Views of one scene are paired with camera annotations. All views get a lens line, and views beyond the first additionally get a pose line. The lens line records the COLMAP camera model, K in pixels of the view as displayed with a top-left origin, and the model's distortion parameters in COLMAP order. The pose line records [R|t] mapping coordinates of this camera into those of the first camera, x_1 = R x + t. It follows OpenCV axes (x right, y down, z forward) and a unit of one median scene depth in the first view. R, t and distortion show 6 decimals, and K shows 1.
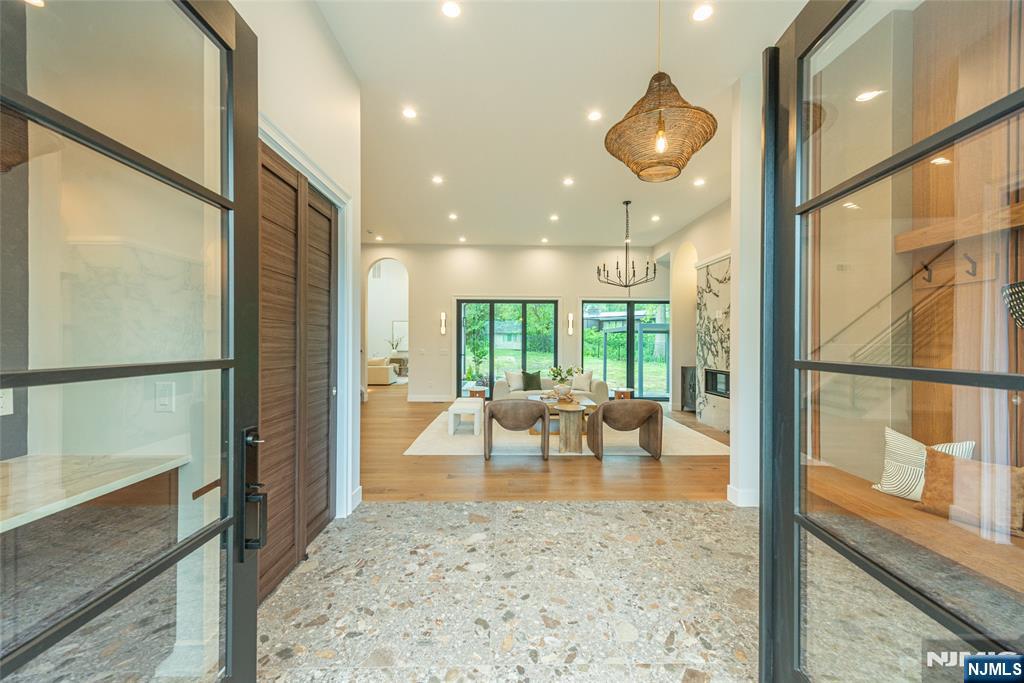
lens RADIAL K [[402.4, 0, 514.5], [0, 402.4, 340.1], [0, 0, 1]] dist [0.011324, -0.001164]
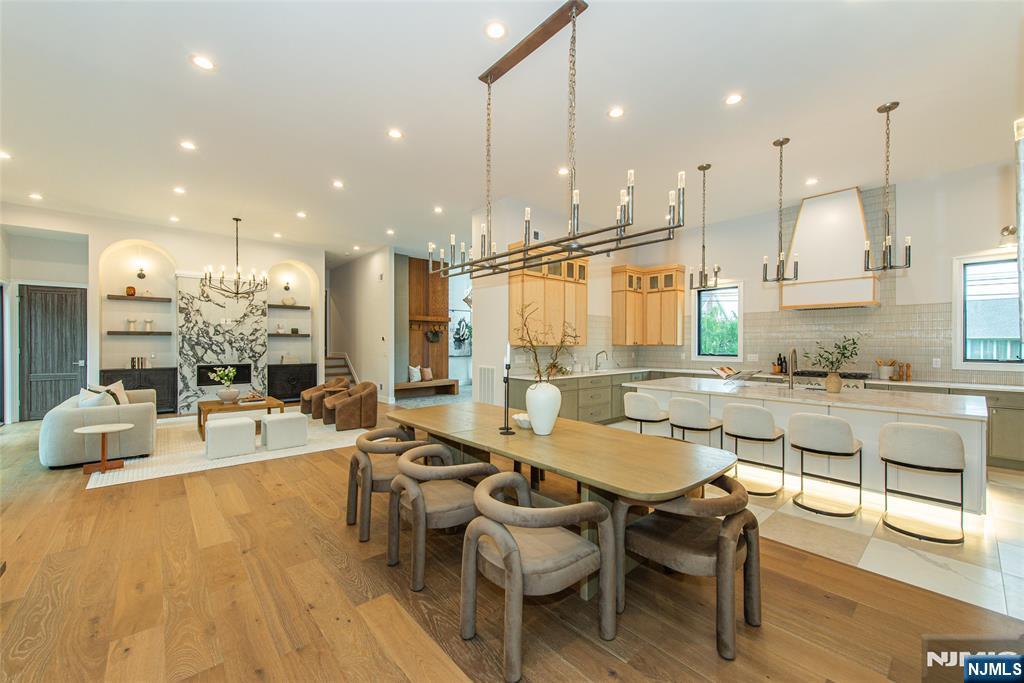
lens RADIAL K [[402.4, 0, 511.8], [0, 402.4, 343.9], [0, 0, 1]] dist [0.011324, -0.001164]
pose [[-0.643107, -0.007402, 0.765741, -1.451616], [-0.010784, 0.999942, 0.000608, -0.003106], [-0.765701, -0.007867, -0.643149, 1.520901]]
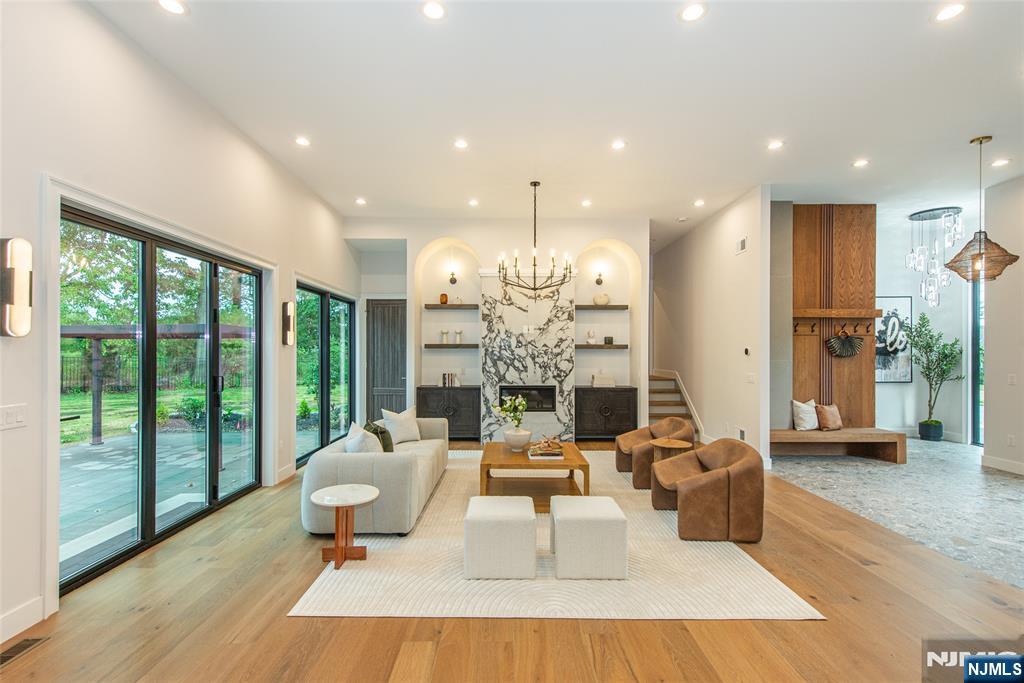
lens RADIAL K [[446.7, 0, 510.3], [0, 446.7, 353.6], [0, 0, 1]] dist [0.014837, -0.002856]
pose [[0.018217, -0.010026, 0.999784, -0.808697], [-0.010187, 0.999896, 0.010213, -0.020469], [-0.999782, -0.010371, 0.018113, 1.376229]]
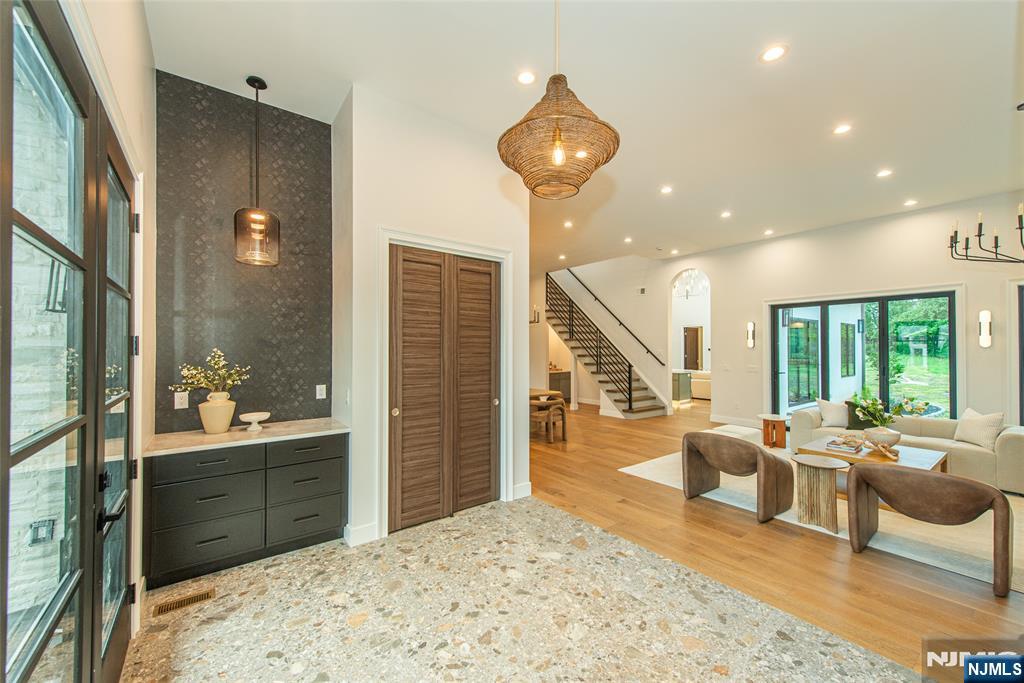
lens RADIAL K [[402.4, 0, 513.9], [0, 402.4, 343.1], [0, 0, 1]] dist [0.011324, -0.001164]
pose [[0.589178, -0.016429, -0.807836, 0.415217], [0.006897, 0.999859, -0.015304, -0.029095], [0.807974, 0.003445, 0.589208, 0.173389]]
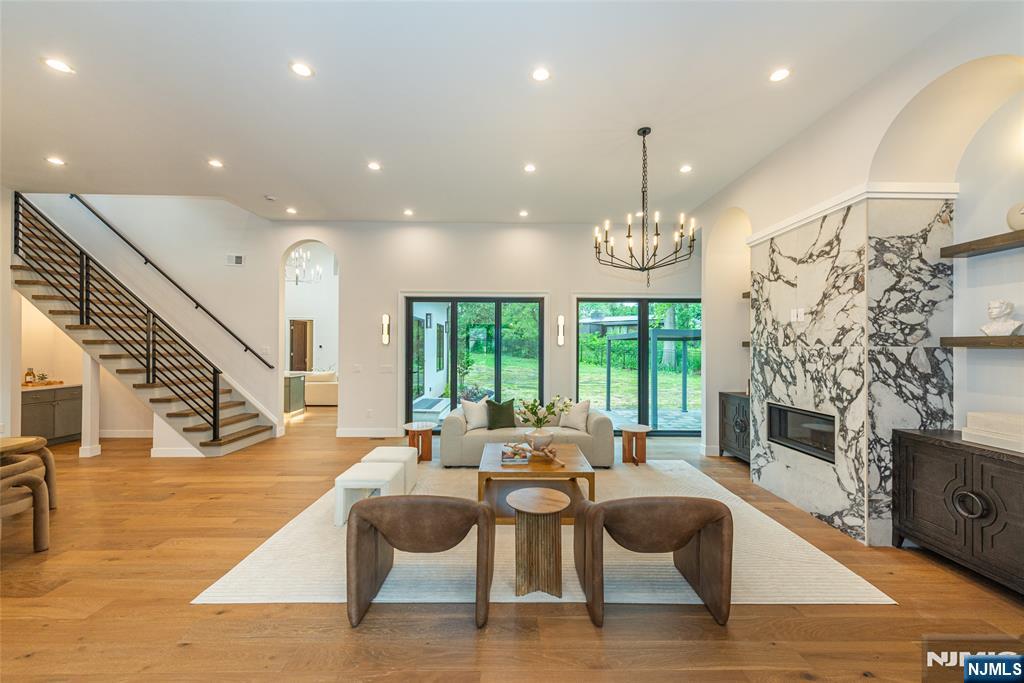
lens RADIAL K [[402.4, 0, 512.0], [0, 402.4, 344.1], [0, 0, 1]] dist [0.011324, -0.001164]
pose [[0.999896, -0.000090, -0.014417, 0.118384], [0.000064, 0.999998, -0.001780, -0.026880], [0.014417, 0.001779, 0.999894, 0.521715]]
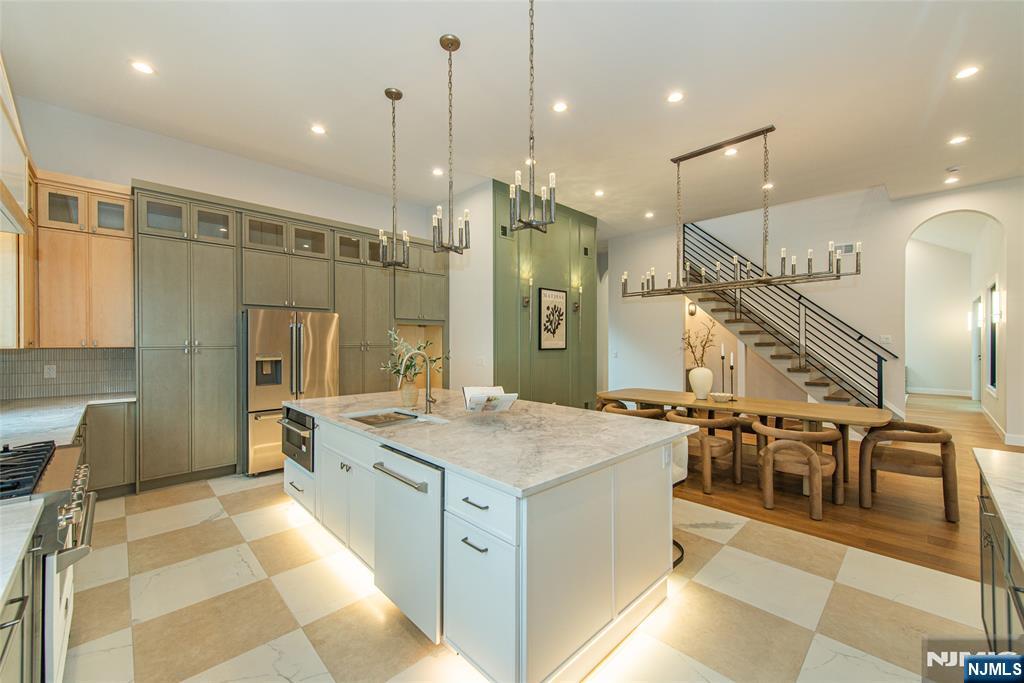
lens RADIAL K [[402.4, 0, 505.1], [0, 402.4, 343.4], [0, 0, 1]] dist [0.011324, -0.001164]
pose [[0.673818, 0.000120, -0.738898, -0.613594], [0.009668, 0.999913, 0.008978, -0.018144], [0.738834, -0.013193, 0.673758, 0.088945]]
